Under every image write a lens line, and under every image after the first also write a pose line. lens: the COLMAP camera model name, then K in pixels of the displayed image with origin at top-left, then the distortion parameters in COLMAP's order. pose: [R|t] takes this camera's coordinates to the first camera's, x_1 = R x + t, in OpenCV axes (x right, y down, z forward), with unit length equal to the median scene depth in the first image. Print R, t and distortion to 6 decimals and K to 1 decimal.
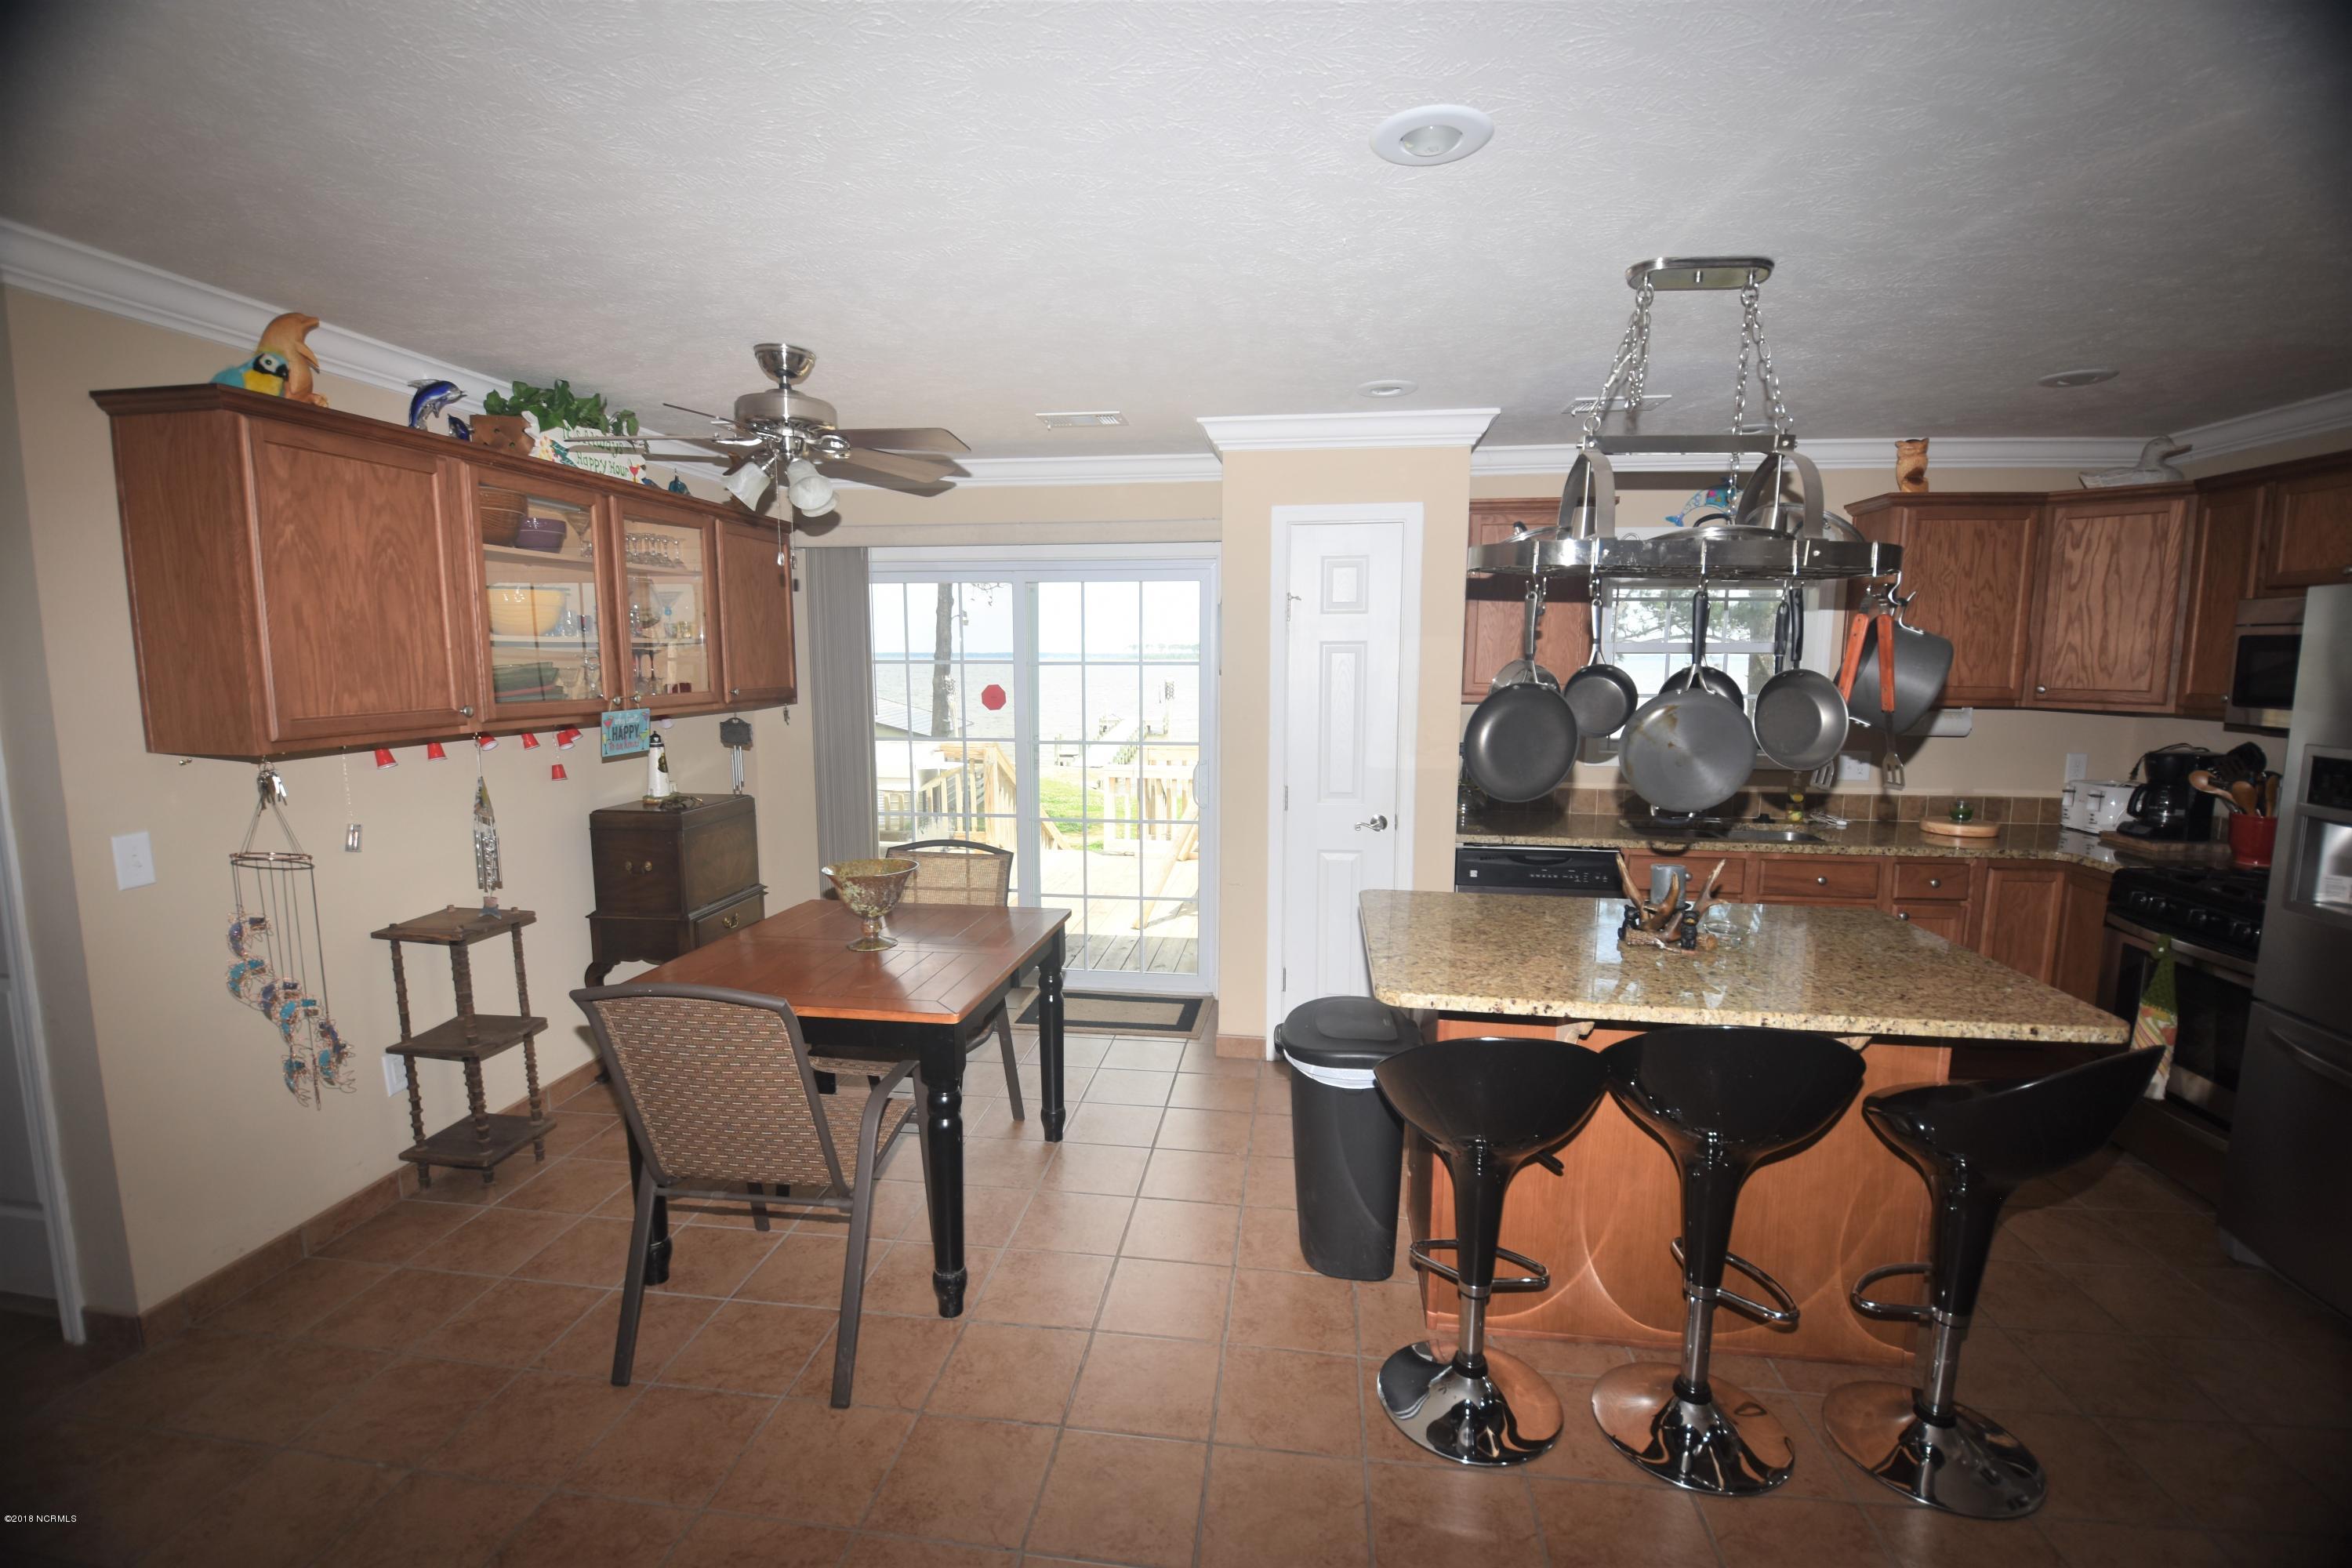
lens RADIAL K [[1054.6, 0, 1175.7], [0, 1054.6, 788.2], [0, 0, 1]] dist [-0.008334, -0.010857]
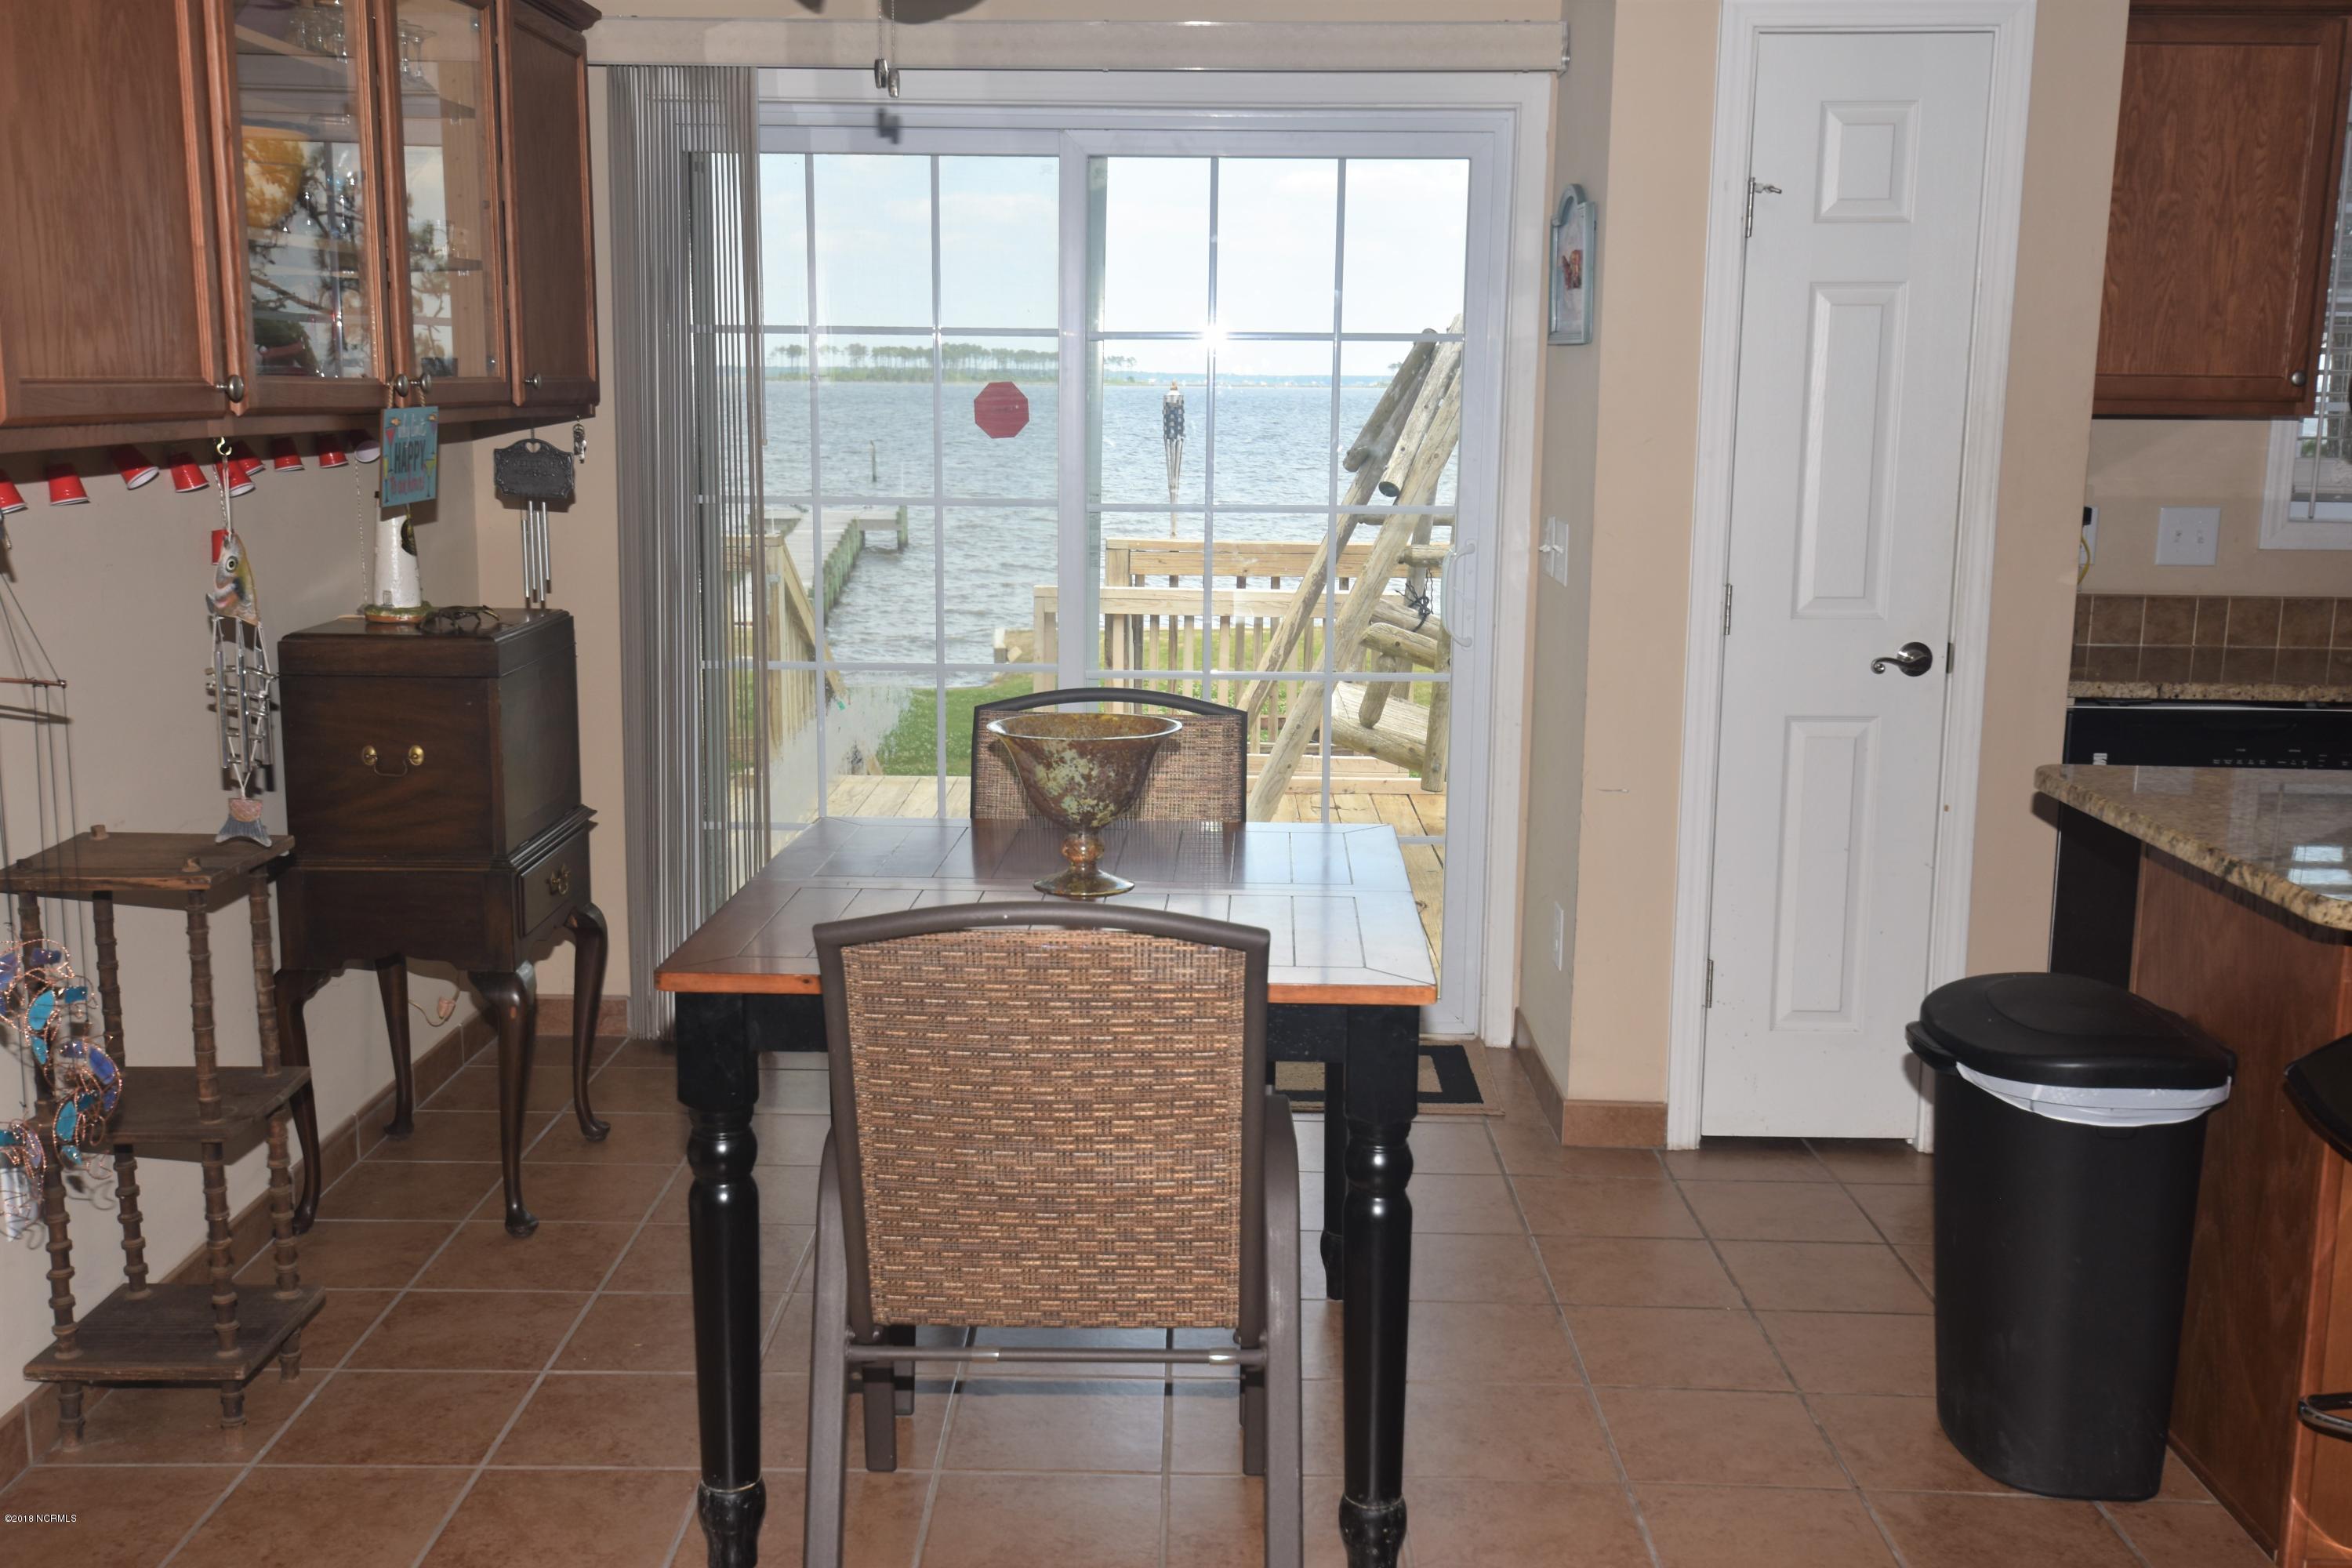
lens RADIAL K [[2370.2, 0, 1167.2], [0, 2370.2, 803.1], [0, 0, 1]] dist [0.051700, 0.000000]
pose [[0.992490, -0.011228, 0.121808, -0.308420], [0.004759, 0.998569, 0.053270, 0.041946], [-0.122232, -0.052290, 0.991123, -0.073899]]
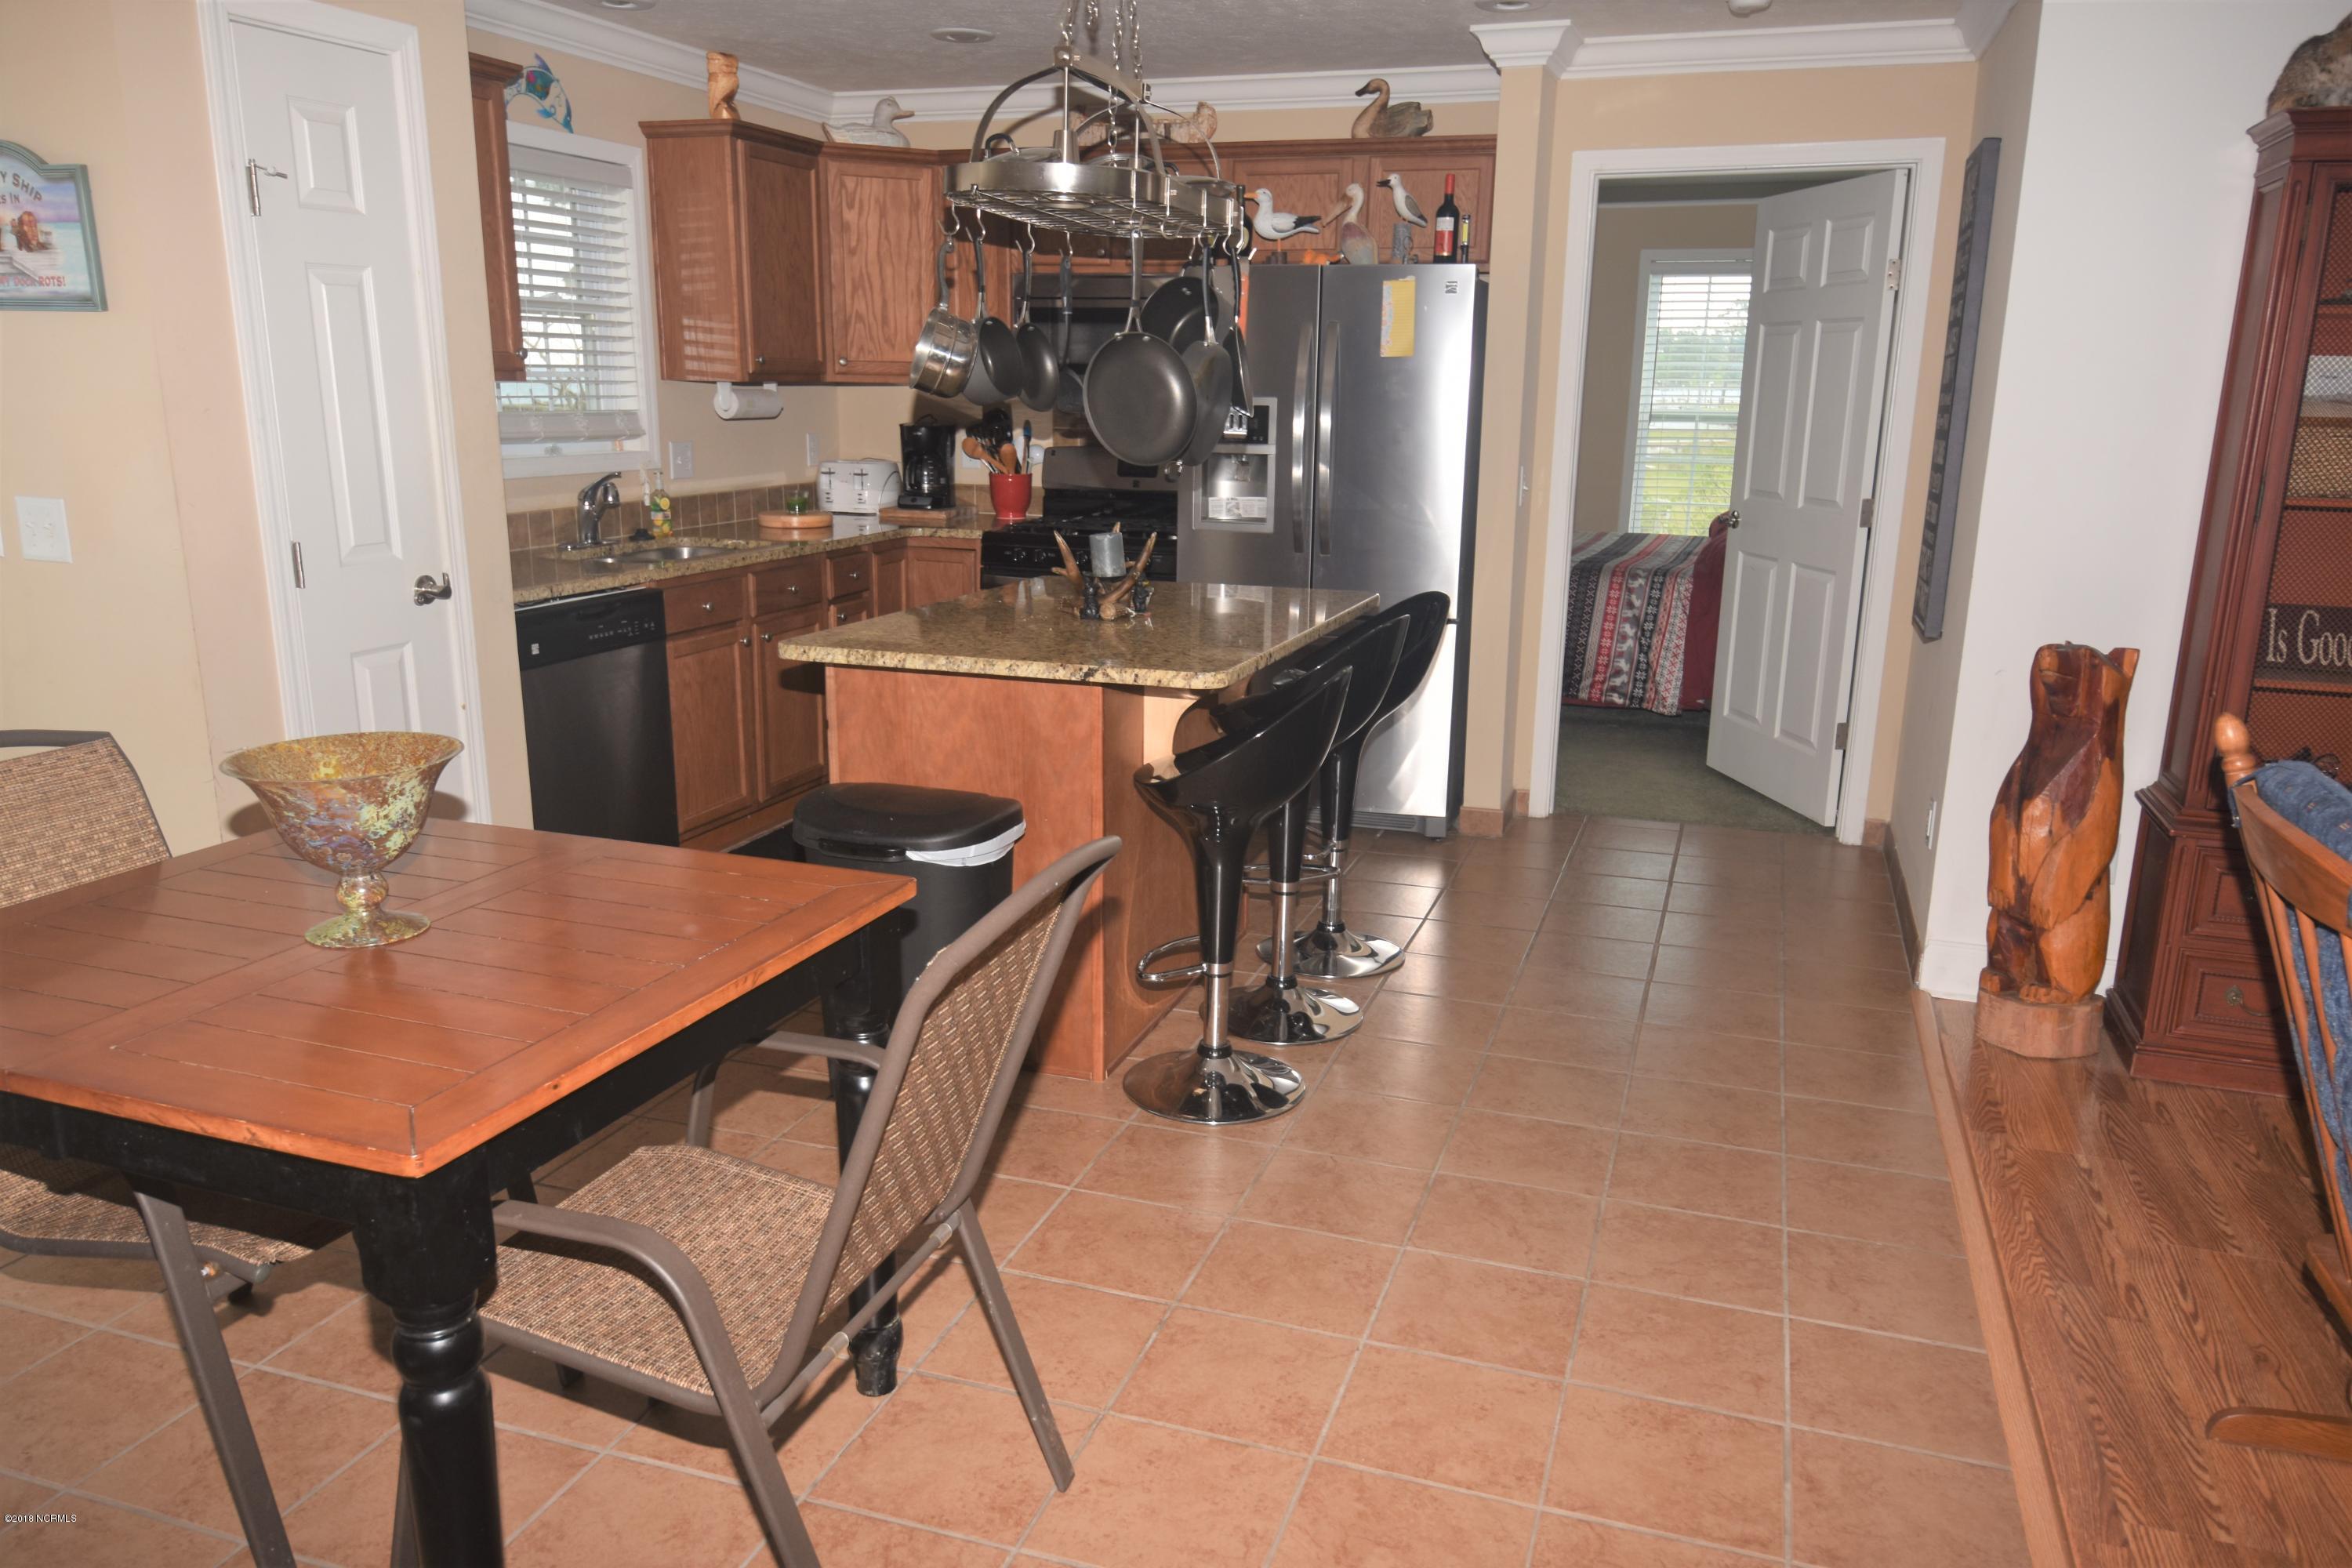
lens RADIAL K [[1786.4, 0, 1181.1], [0, 1786.4, 801.8], [0, 0, 1]] dist [0.062702, -0.033360]
pose [[0.196738, -0.230588, 0.952955, -0.775954], [0.111464, 0.970909, 0.211921, -0.018787], [-0.974100, 0.064527, 0.216717, 0.384833]]
